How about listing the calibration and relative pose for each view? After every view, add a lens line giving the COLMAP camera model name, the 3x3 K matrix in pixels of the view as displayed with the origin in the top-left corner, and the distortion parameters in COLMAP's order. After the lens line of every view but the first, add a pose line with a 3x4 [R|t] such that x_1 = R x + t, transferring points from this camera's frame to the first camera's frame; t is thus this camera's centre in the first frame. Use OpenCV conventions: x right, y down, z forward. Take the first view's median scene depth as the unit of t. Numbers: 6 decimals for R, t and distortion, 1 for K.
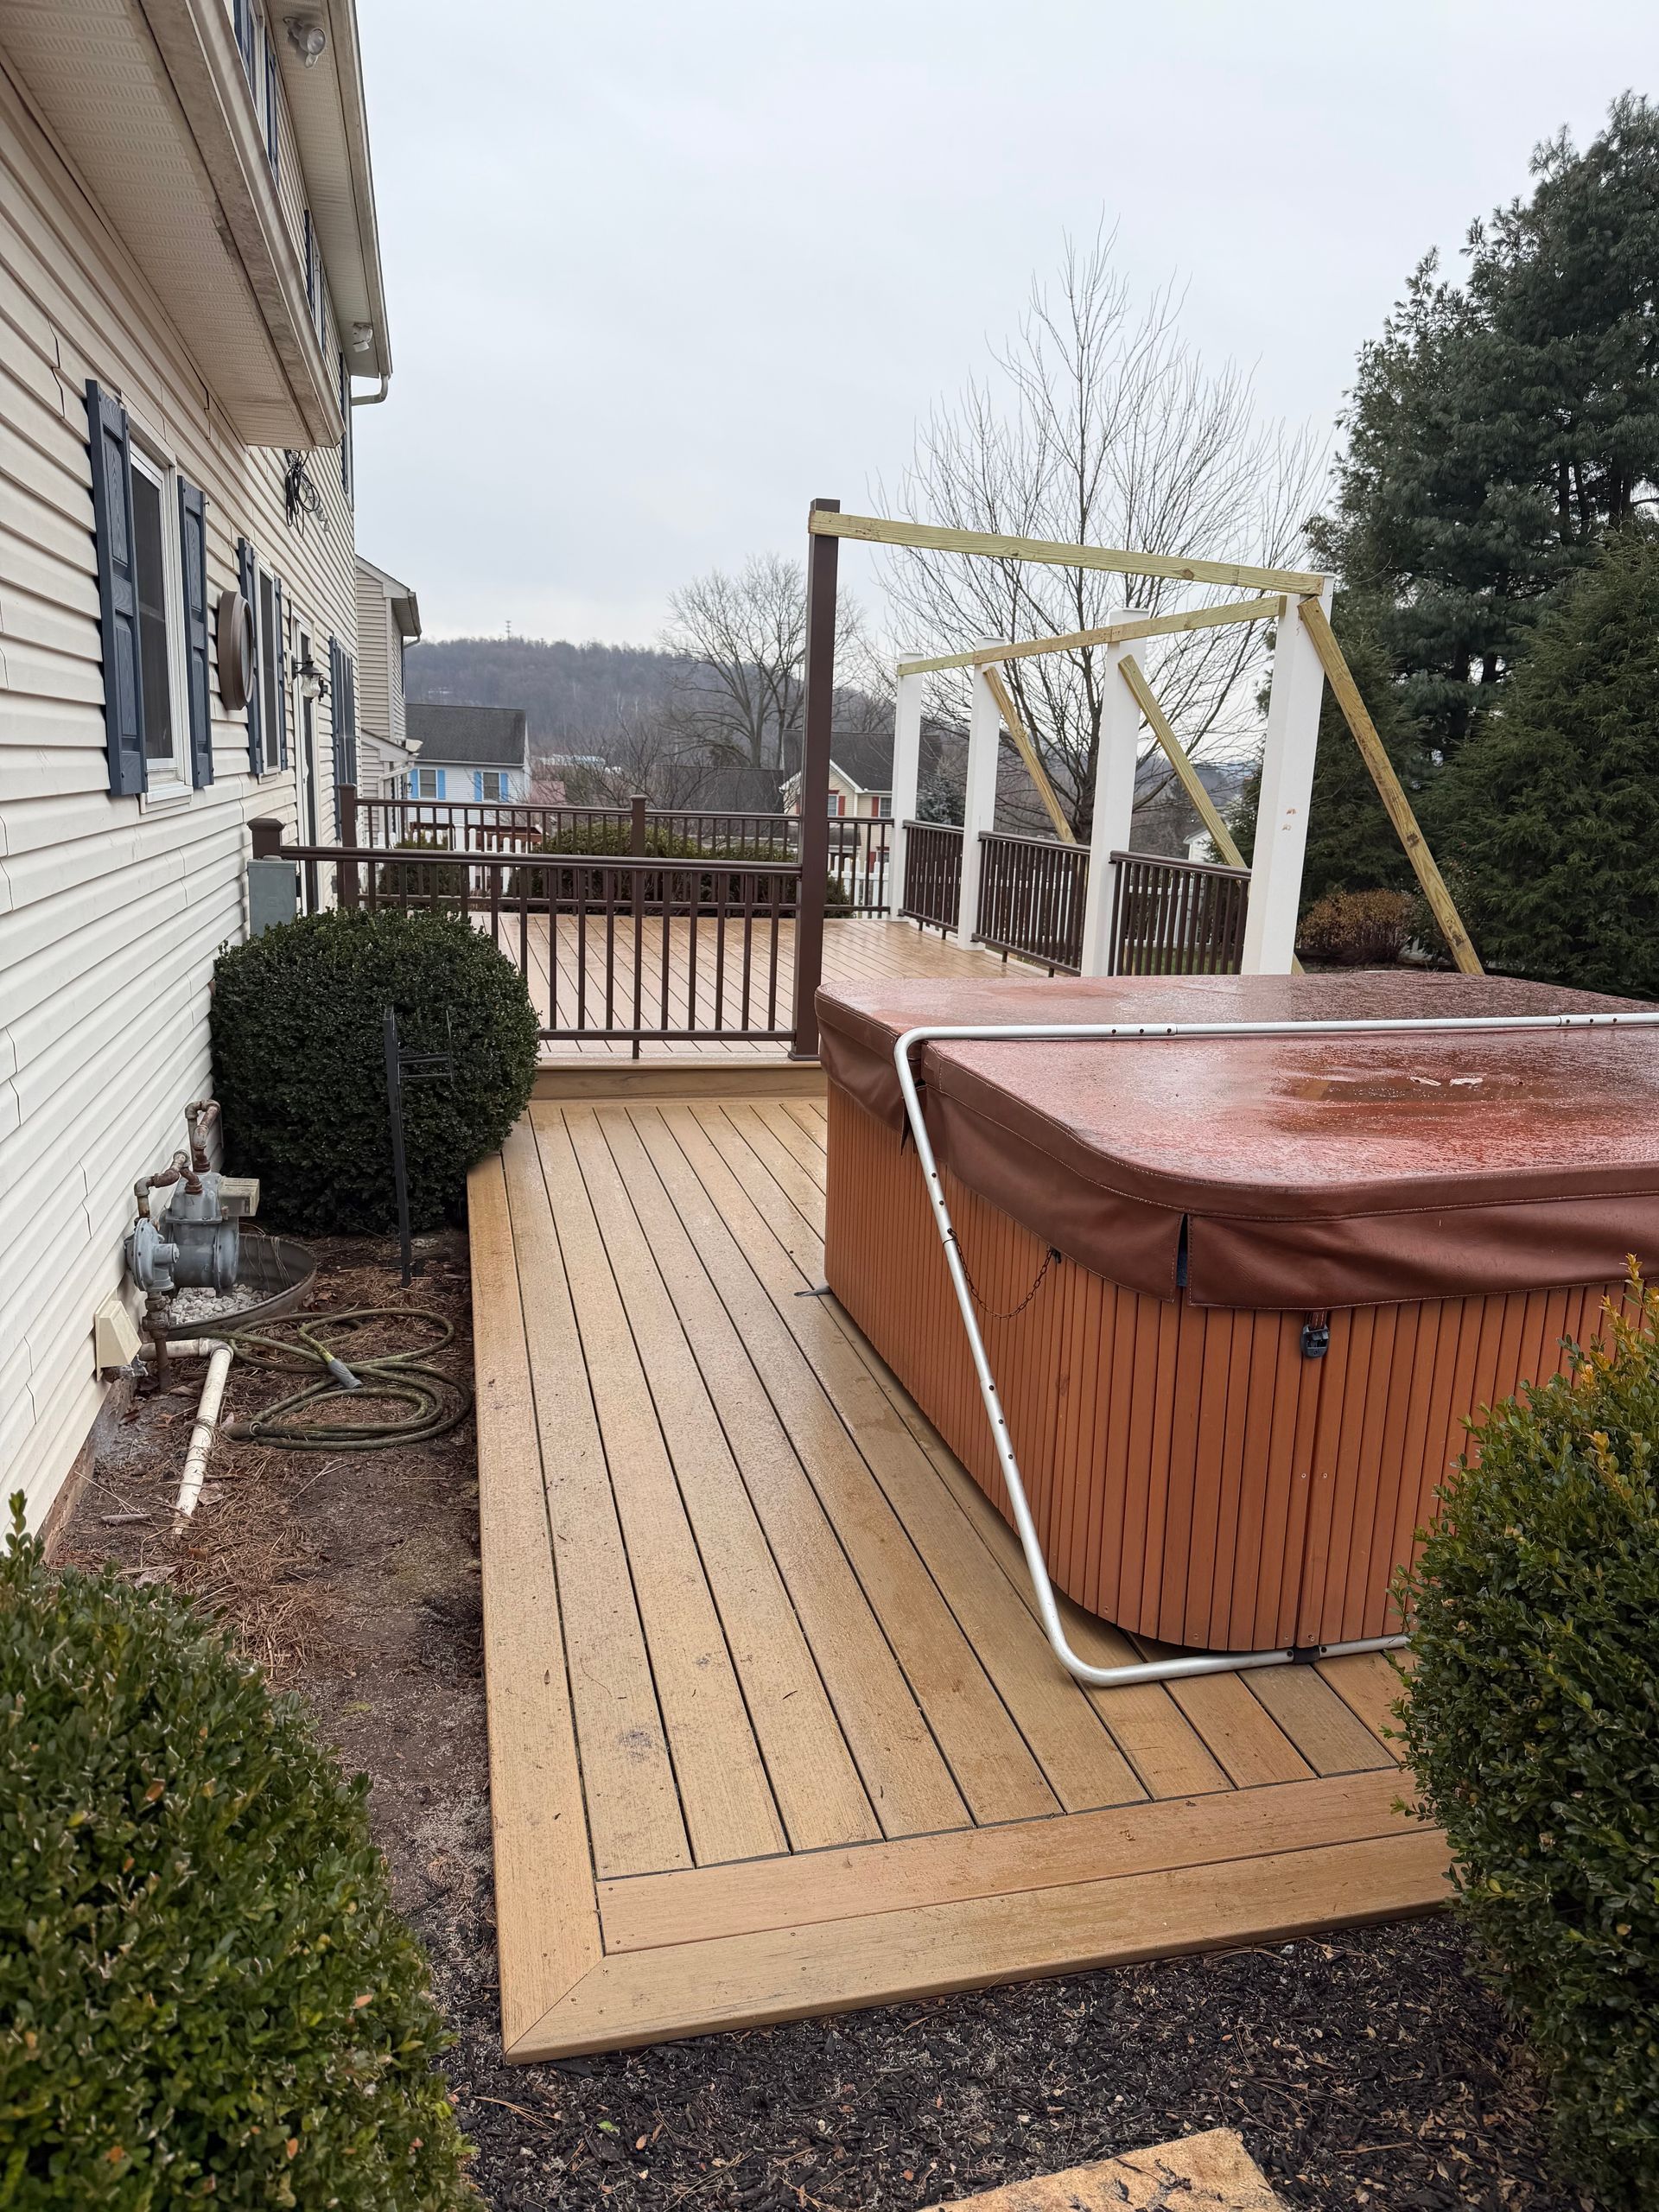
lens RADIAL K [[1574.4, 0, 827.0], [0, 1574.4, 1084.1], [0, 0, 1]] dist [0.126889, -0.127586]
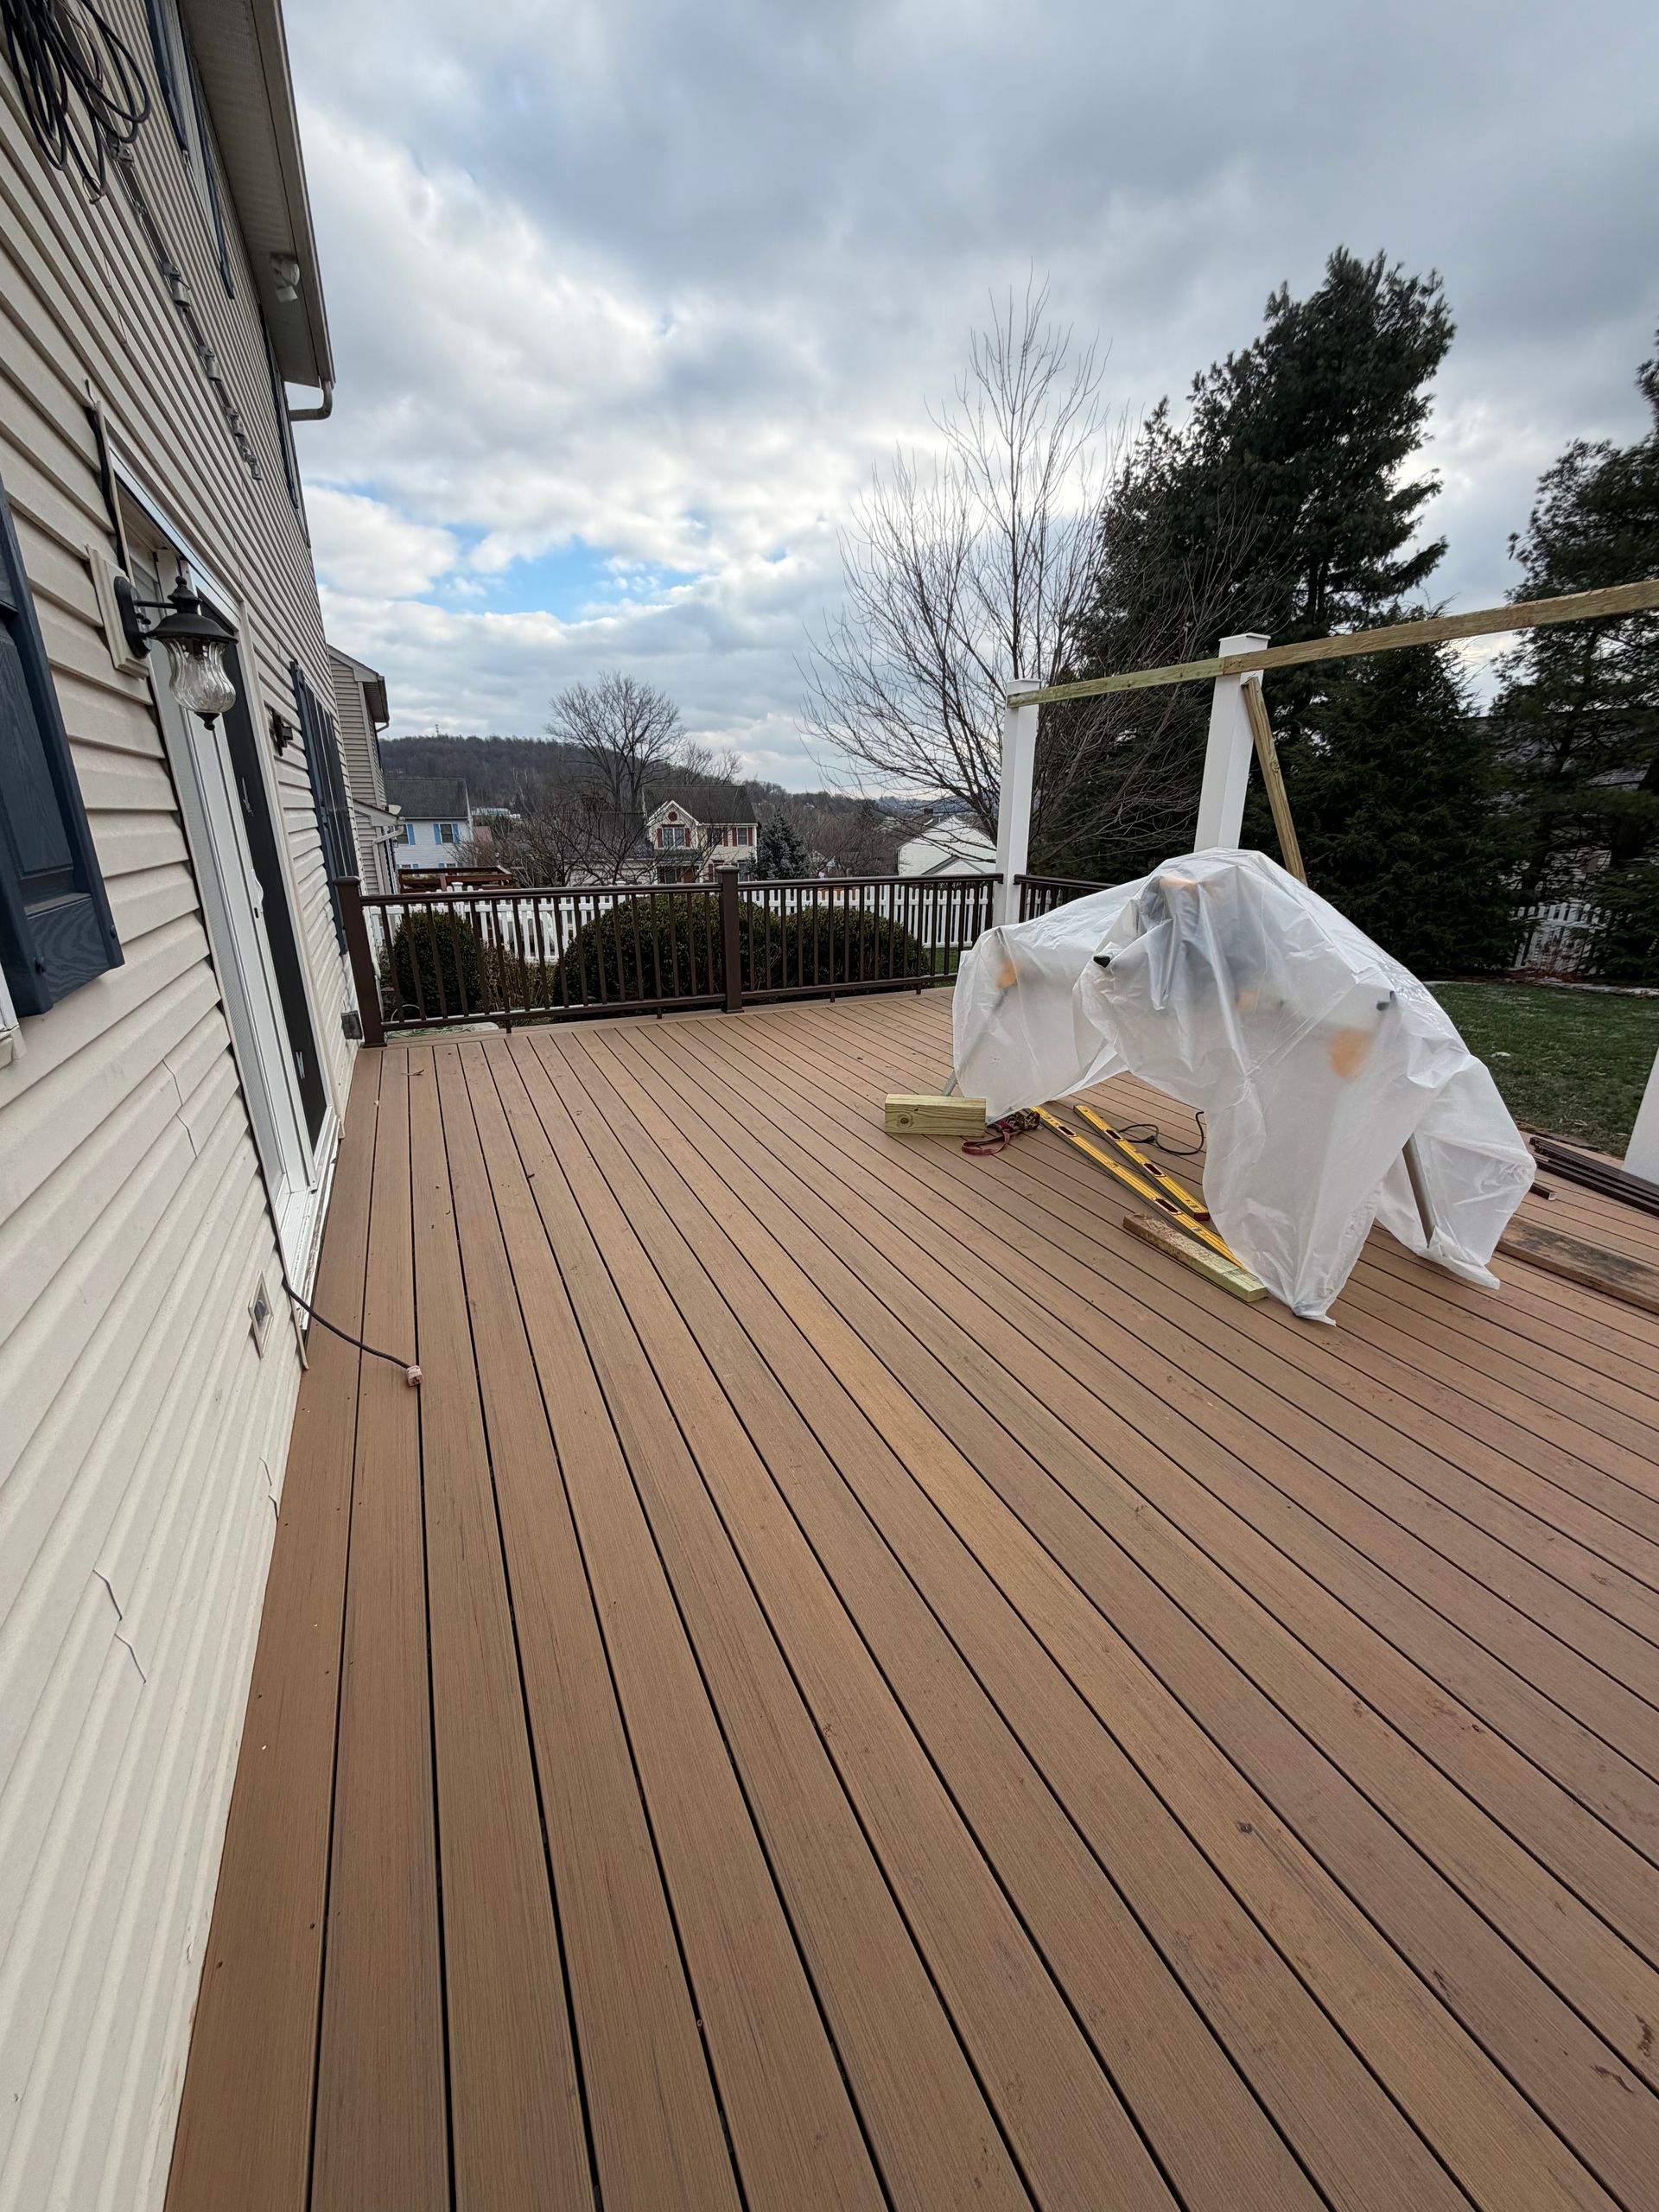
lens RADIAL K [[883.3, 0, 829.5], [0, 883.3, 1106.0], [0, 0, 1]] dist [0.001359, -0.000041]
pose [[0.979857, -0.100563, 0.172533, -0.082185], [0.077186, 0.987527, 0.137232, -0.061586], [-0.184182, -0.121151, 0.975397, 0.277130]]
